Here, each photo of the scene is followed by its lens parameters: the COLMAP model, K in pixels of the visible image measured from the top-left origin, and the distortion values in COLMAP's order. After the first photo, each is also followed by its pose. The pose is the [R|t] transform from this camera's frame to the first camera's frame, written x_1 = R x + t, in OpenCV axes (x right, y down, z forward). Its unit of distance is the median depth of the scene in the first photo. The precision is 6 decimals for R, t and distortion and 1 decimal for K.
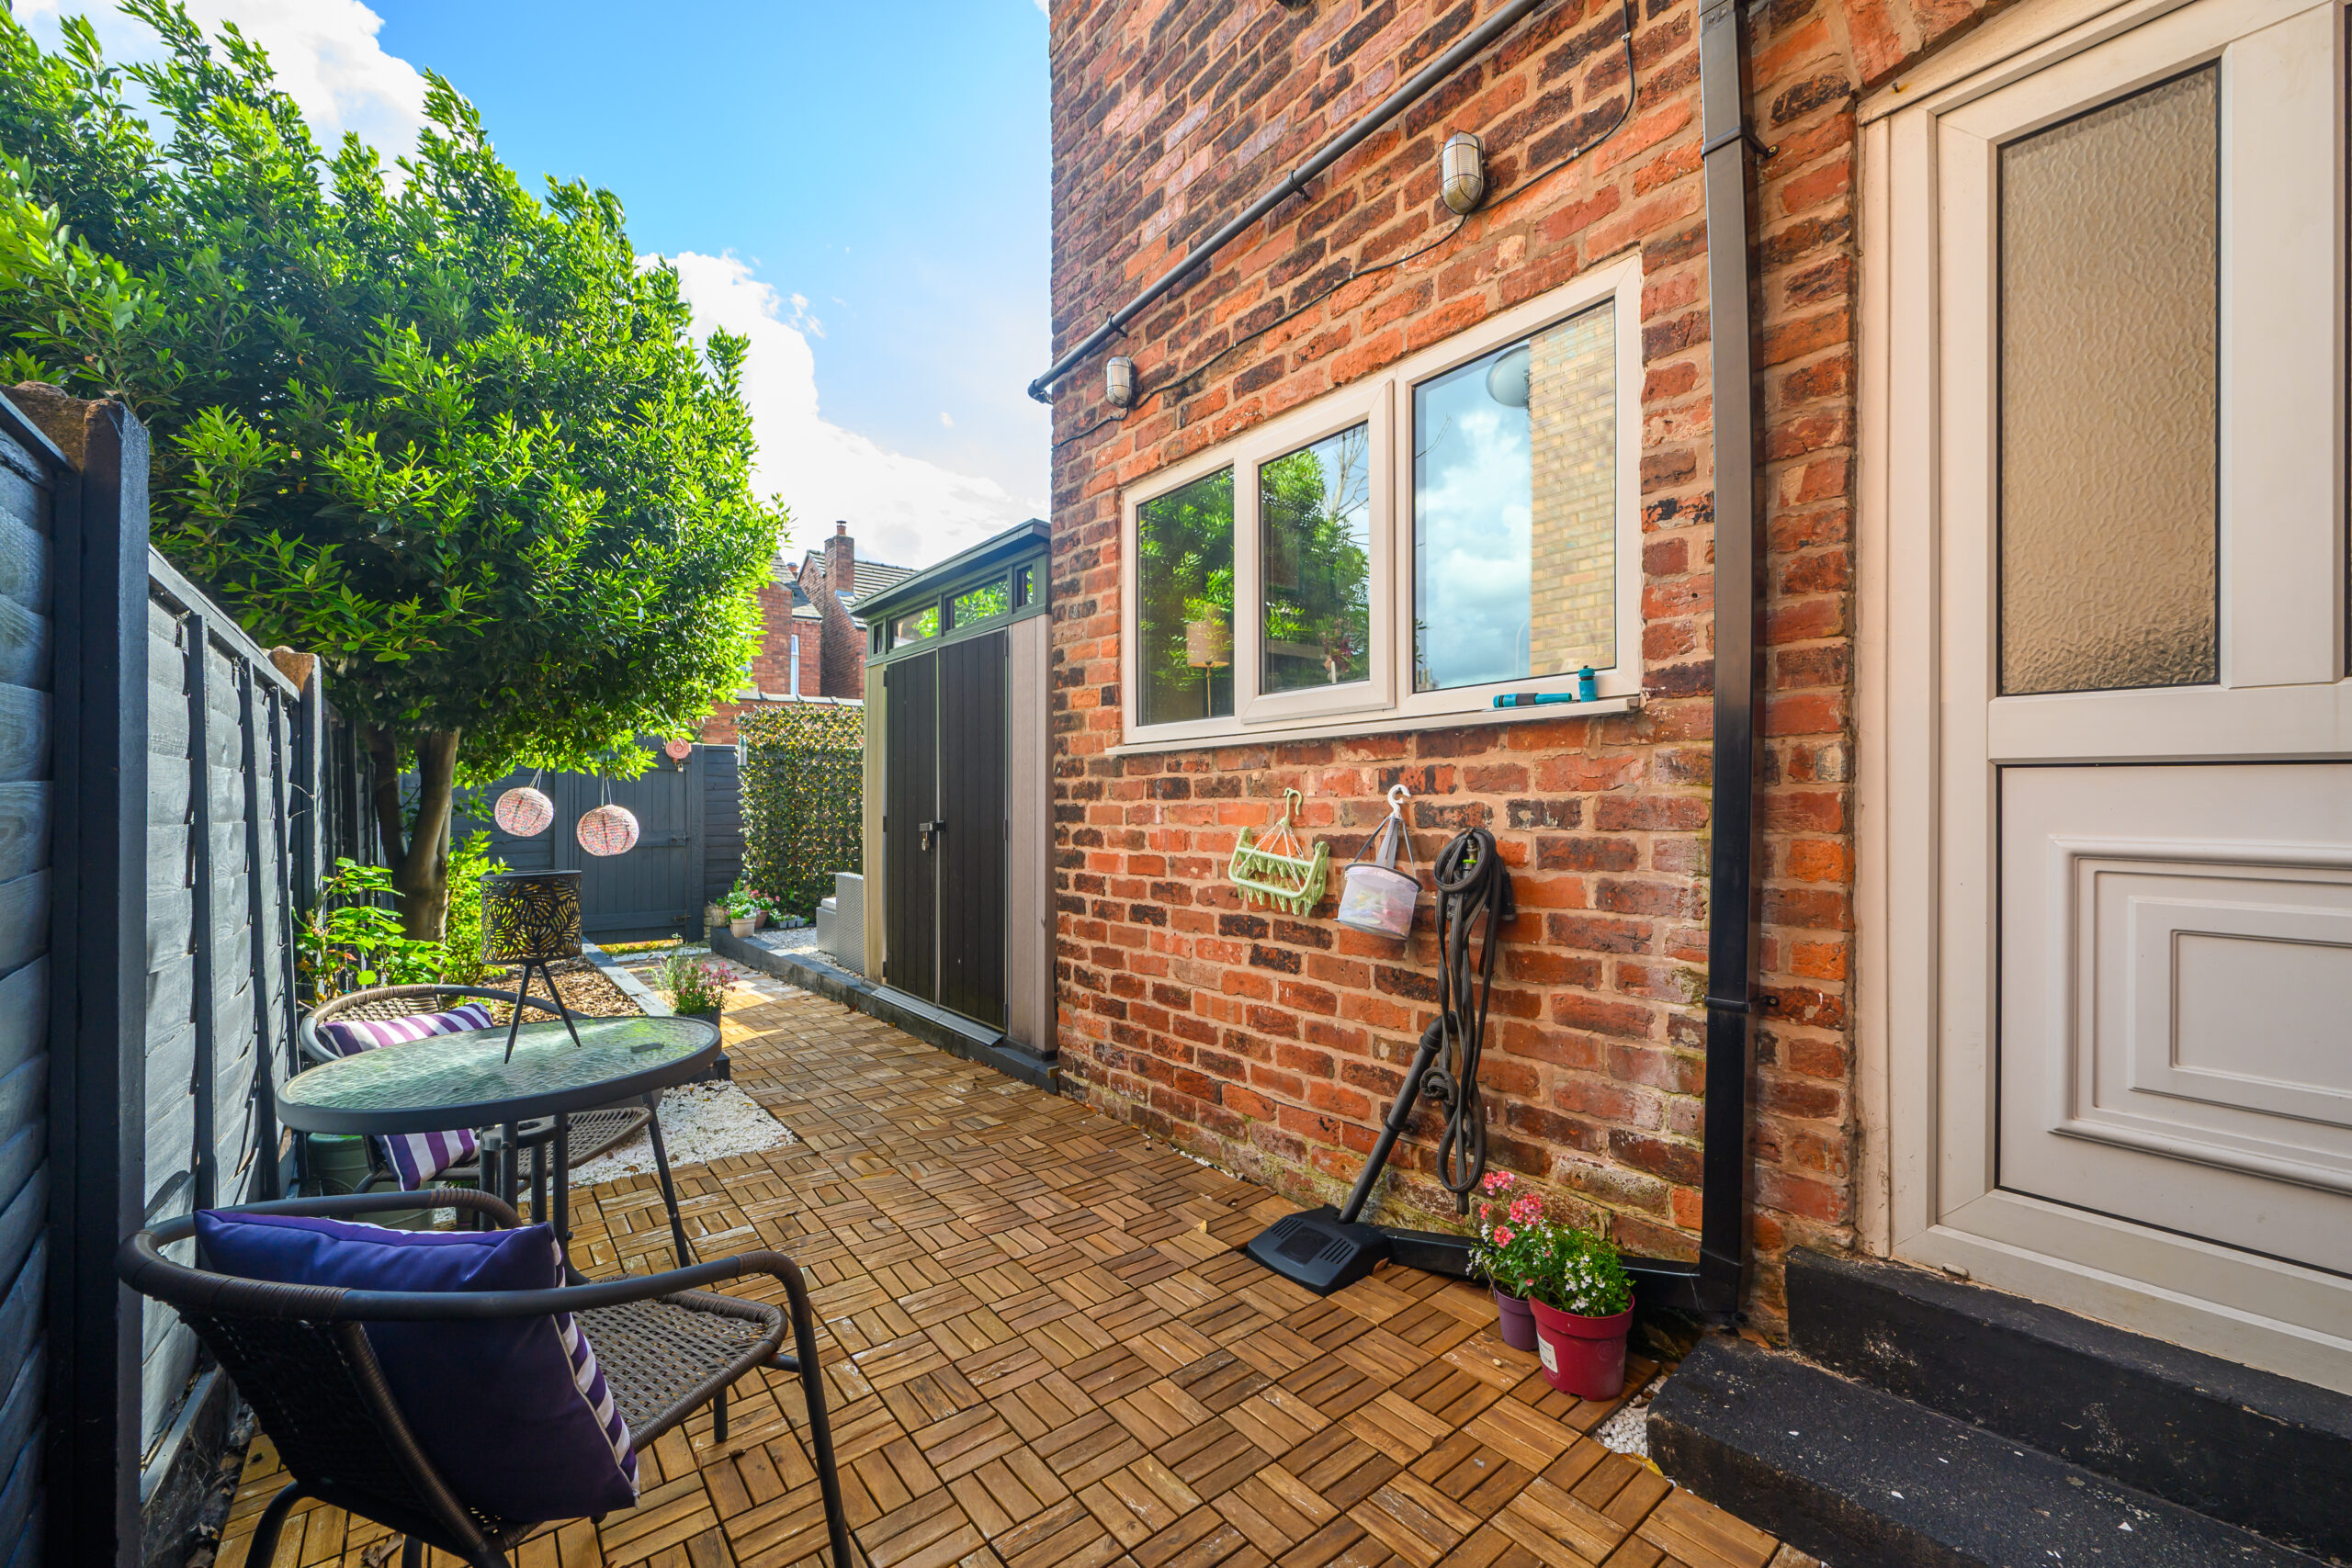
lens RADIAL K [[918.8, 0, 1172.3], [0, 918.8, 802.0], [0, 0, 1]] dist [-0.000674, 0.000164]
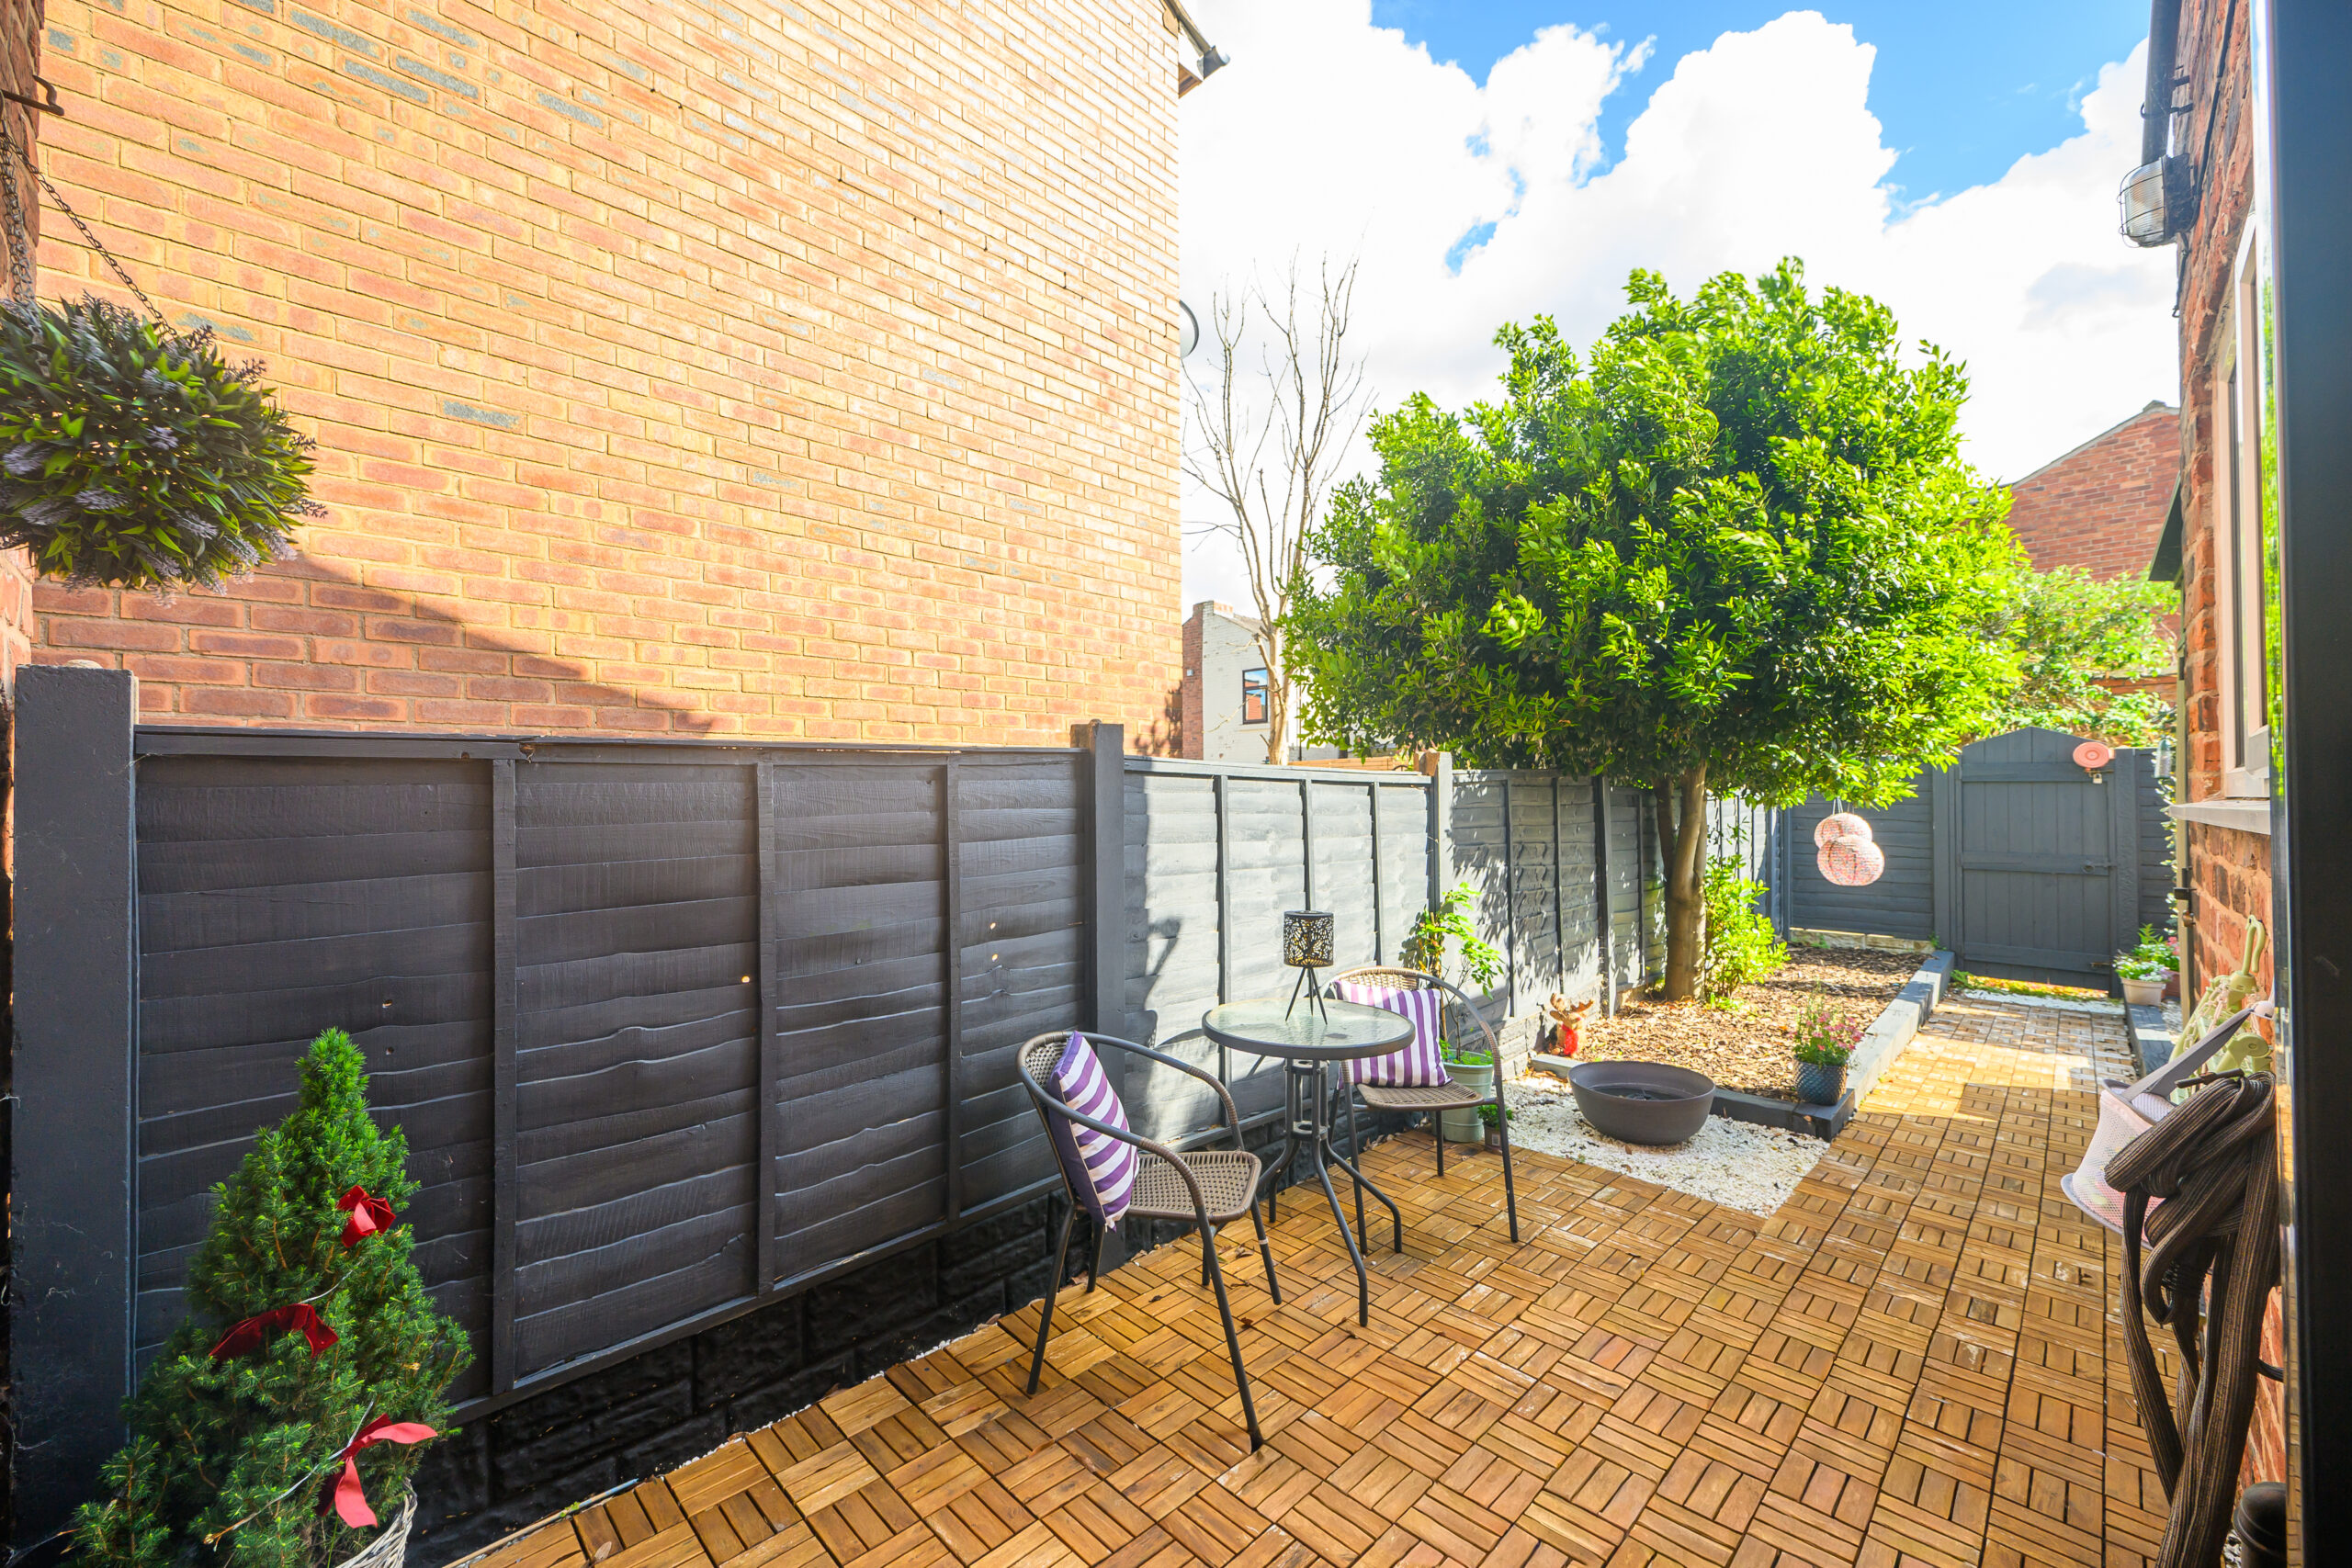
lens RADIAL K [[918.8, 0, 1174.2], [0, 918.8, 784.1], [0, 0, 1]] dist [-0.000674, 0.000164]
pose [[0.111332, -0.009610, -0.993737, 0.403854], [0.002919, 0.999952, -0.009343, -0.060661], [0.993779, -0.001861, 0.111355, 0.242249]]
